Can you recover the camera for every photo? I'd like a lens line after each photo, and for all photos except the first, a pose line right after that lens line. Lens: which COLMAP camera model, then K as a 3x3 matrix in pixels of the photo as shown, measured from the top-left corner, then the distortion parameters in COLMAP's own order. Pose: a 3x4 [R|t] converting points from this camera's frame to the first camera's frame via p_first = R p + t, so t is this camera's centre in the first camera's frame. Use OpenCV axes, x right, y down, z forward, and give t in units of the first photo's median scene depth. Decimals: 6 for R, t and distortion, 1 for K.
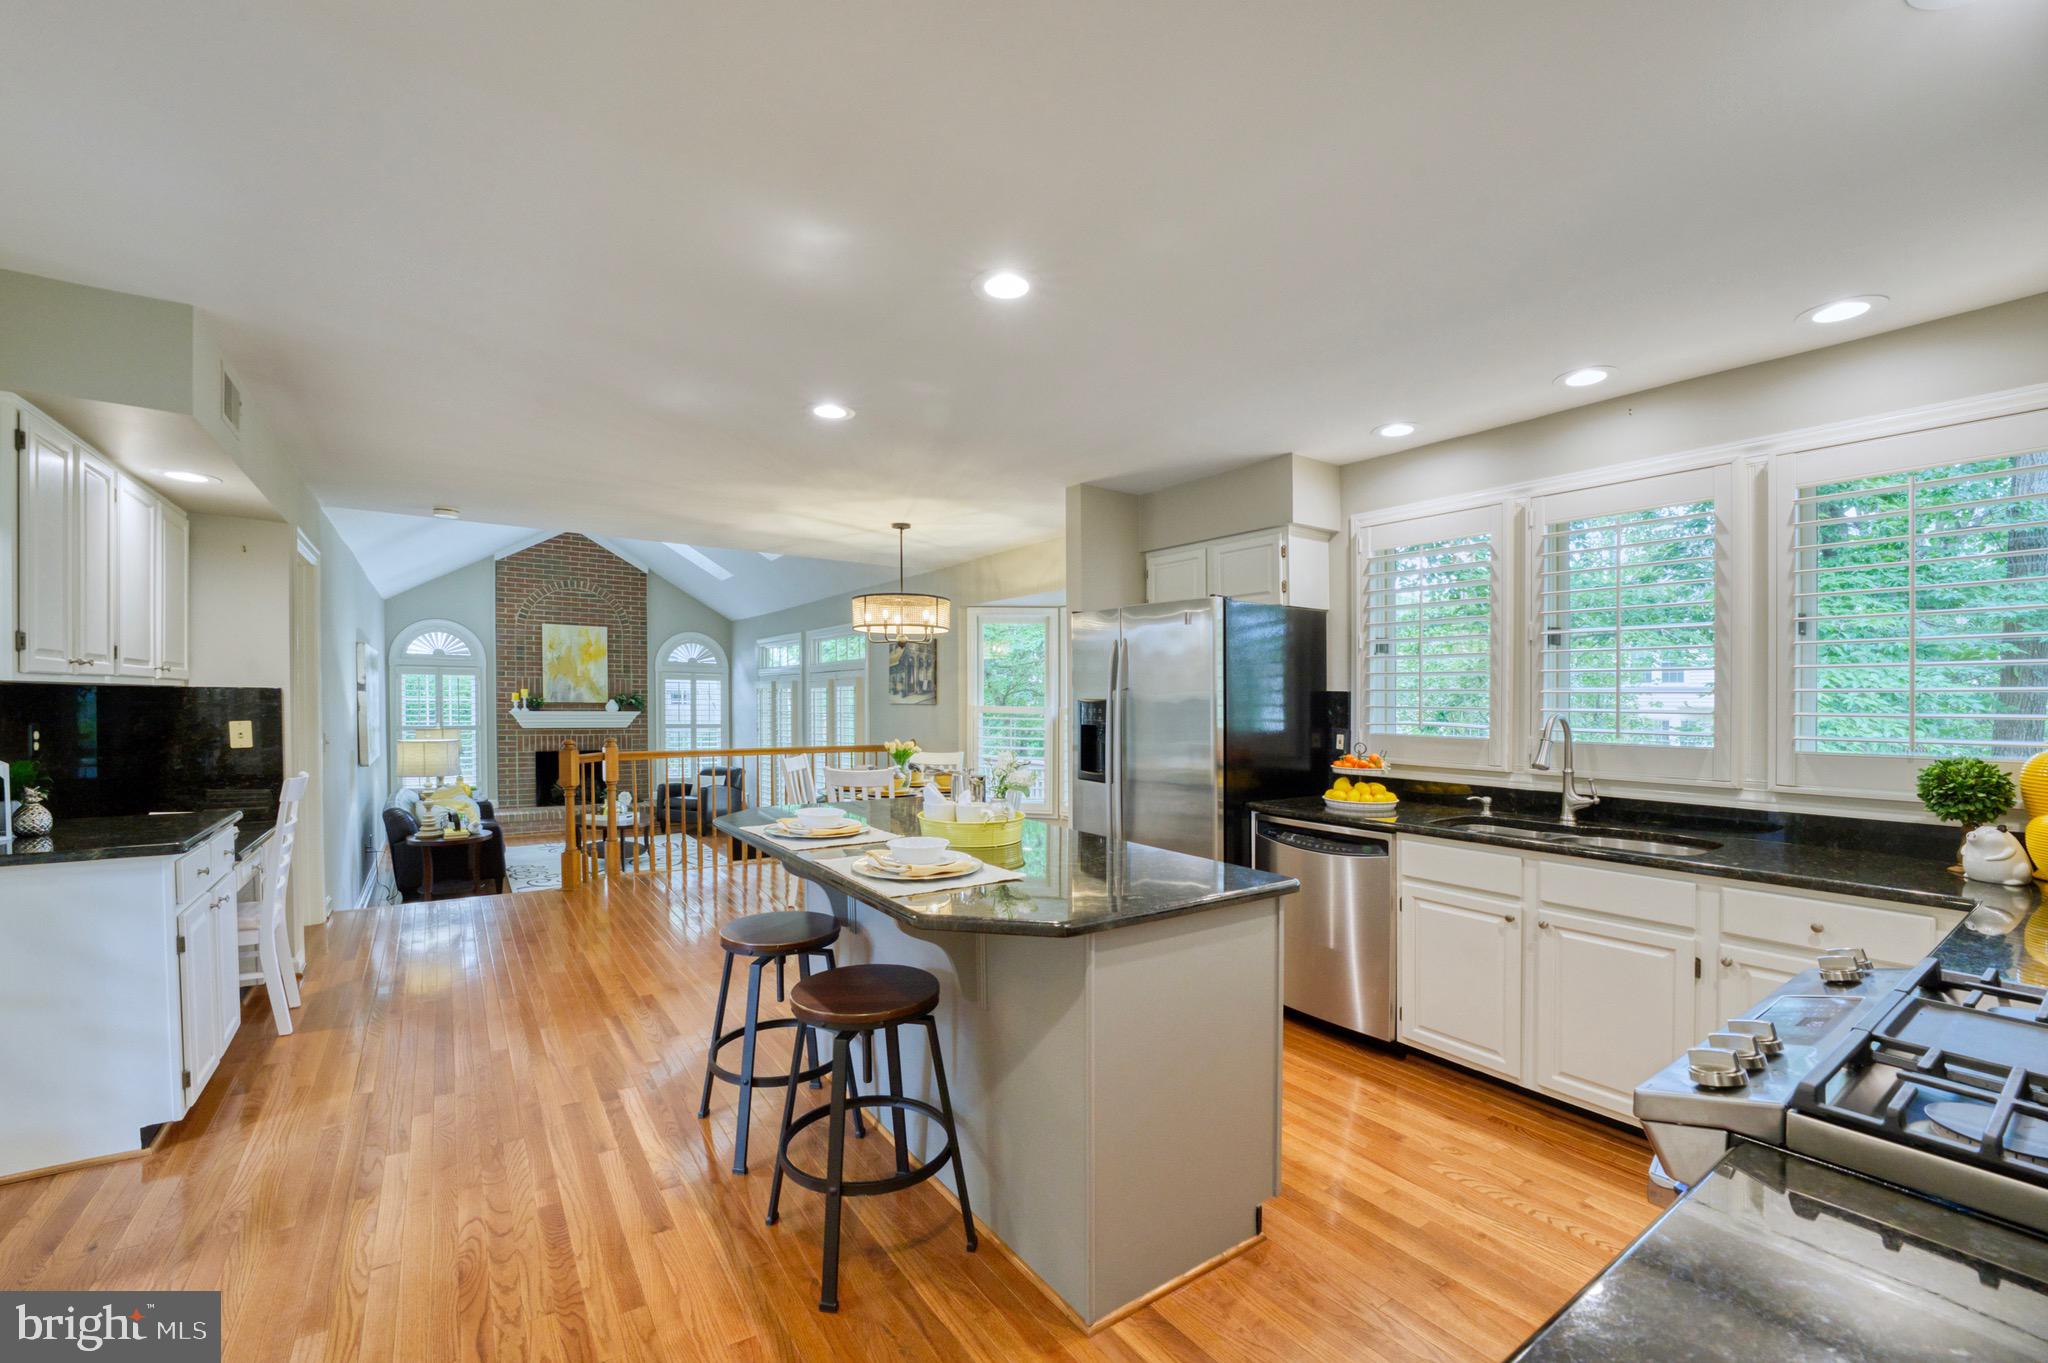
lens RADIAL K [[812.3, 0, 957.8], [0, 812.3, 749.9], [0, 0, 1]] dist [-0.018590, 0.003763]
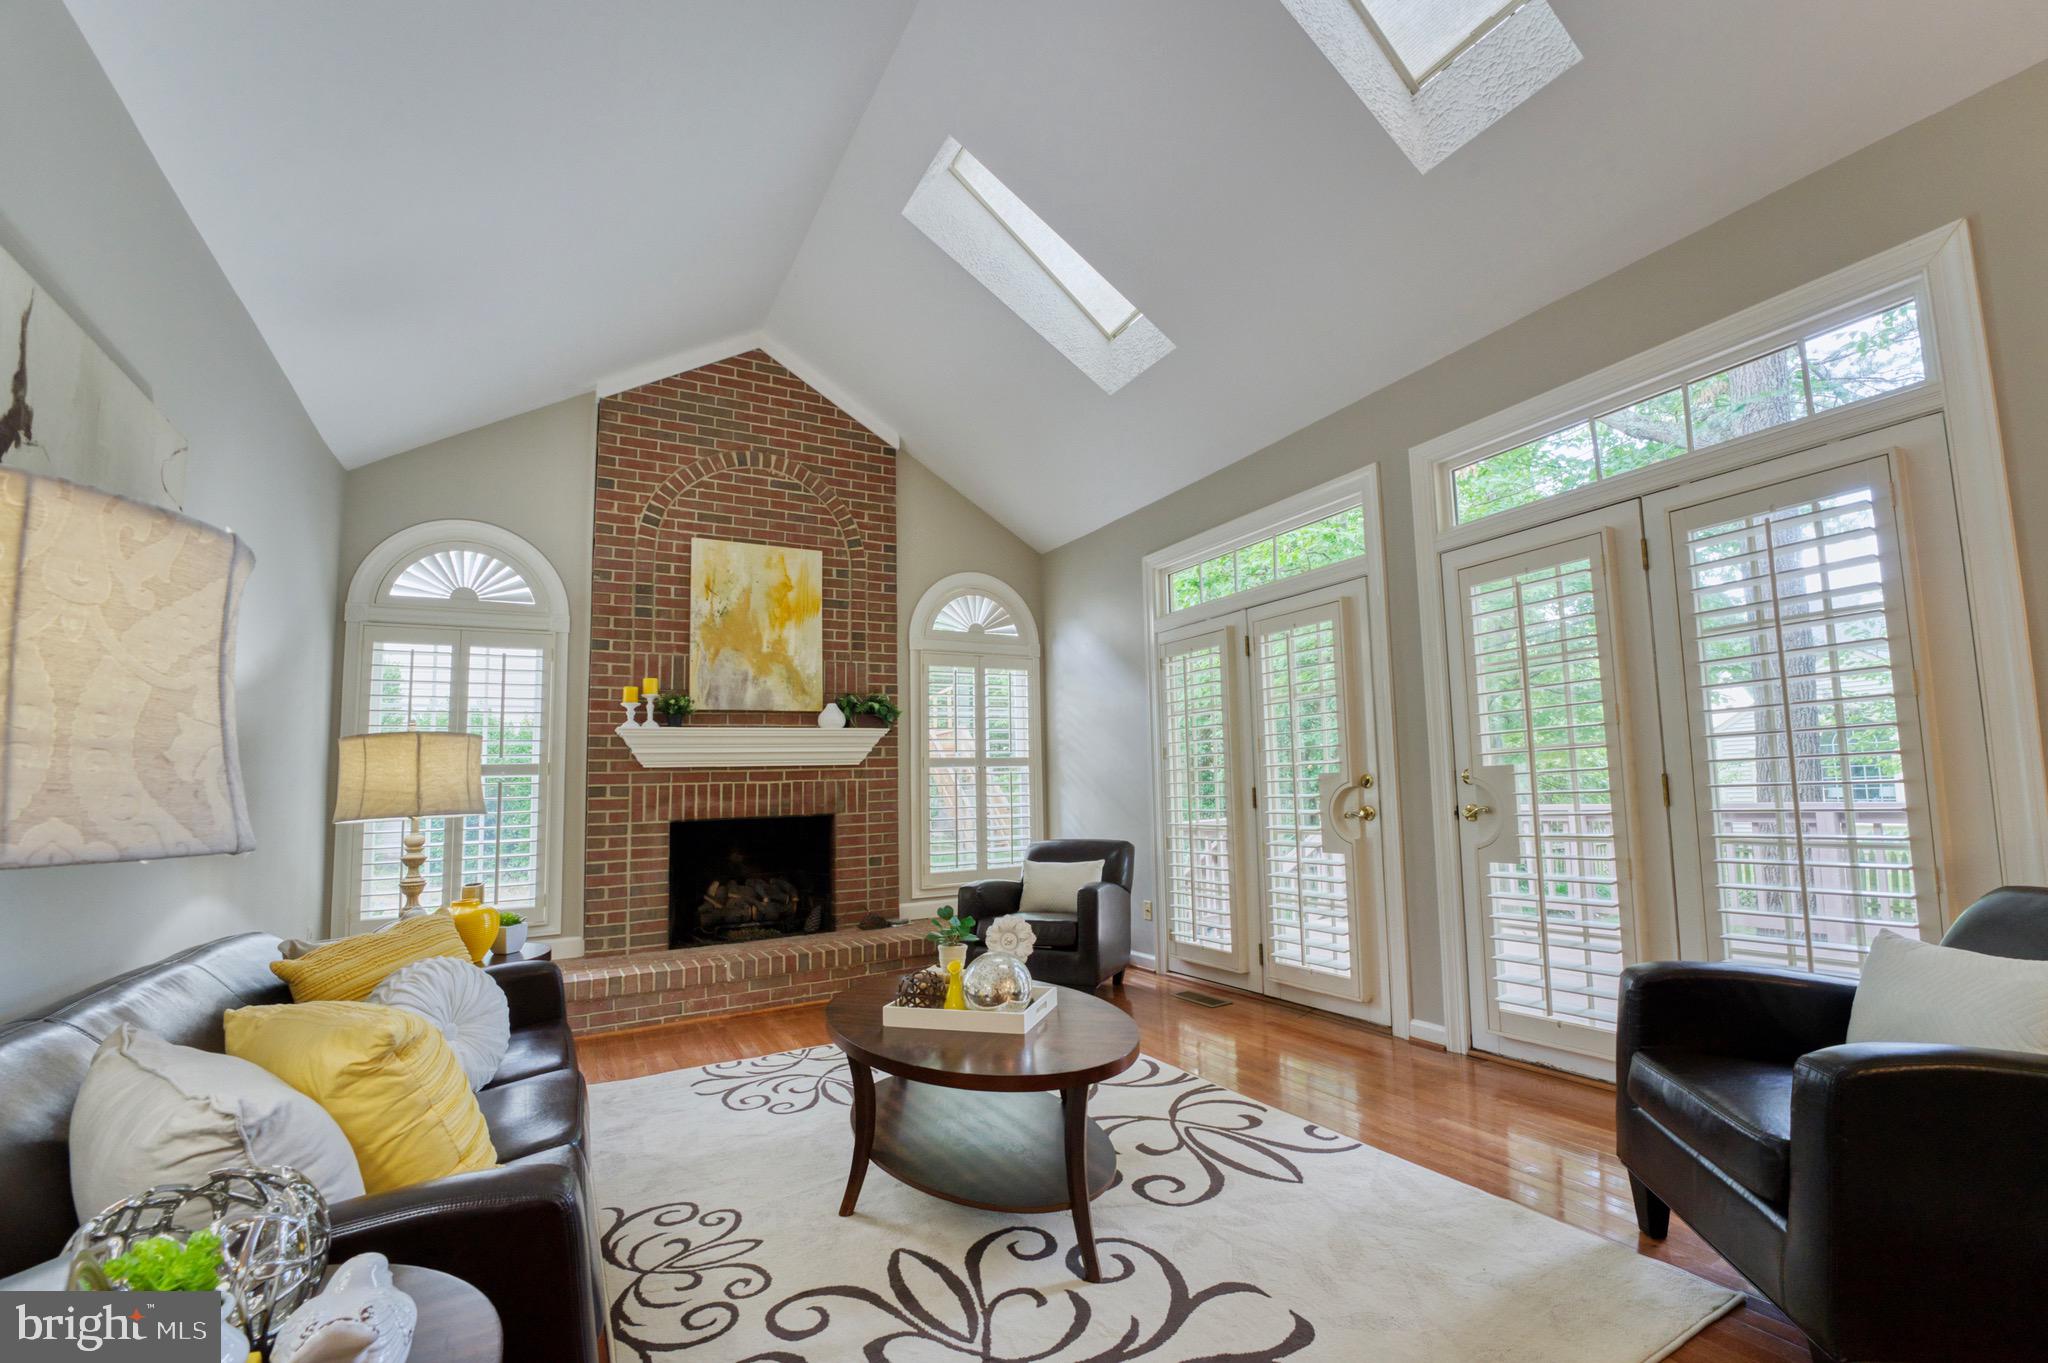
lens RADIAL K [[812.3, 0, 972.4], [0, 812.3, 707.3], [0, 0, 1]] dist [-0.018590, 0.003763]
pose [[0.995607, -0.054235, -0.076321, -0.324933], [0.041318, 0.985981, -0.161661, 0.018549], [0.084018, 0.157798, 0.983891, 0.575716]]
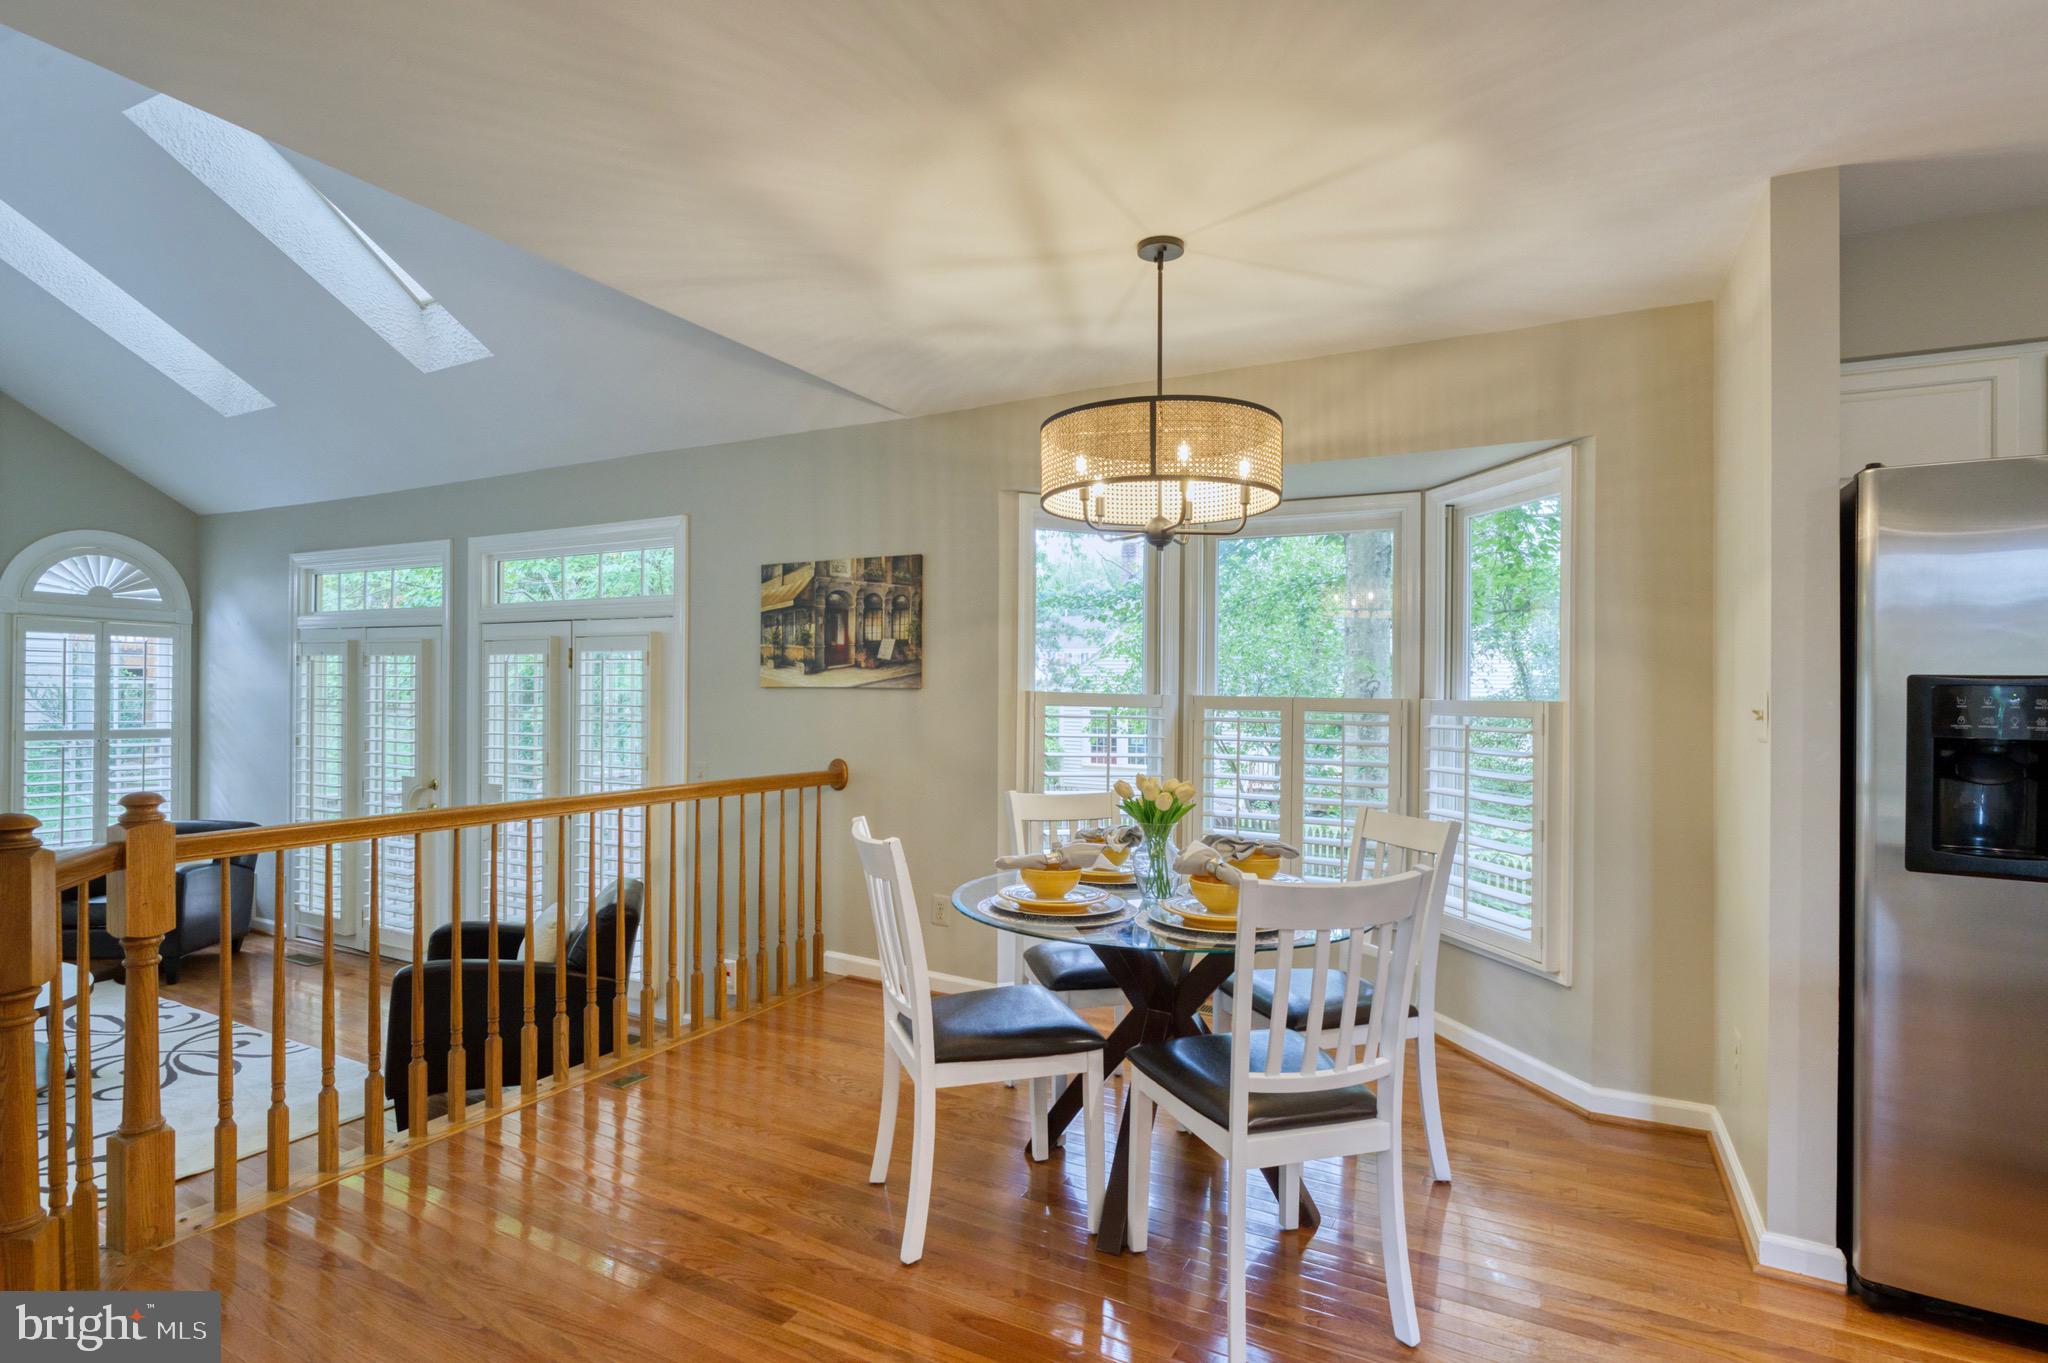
lens RADIAL K [[1014.4, 0, 985.7], [0, 1014.4, 673.7], [0, 0, 1]] dist [-0.007807, 0.003681]
pose [[0.868435, 0.009272, 0.495716, -0.195796], [0.026902, 0.997471, -0.065786, -0.015679], [-0.495072, 0.070467, 0.865989, 0.299985]]
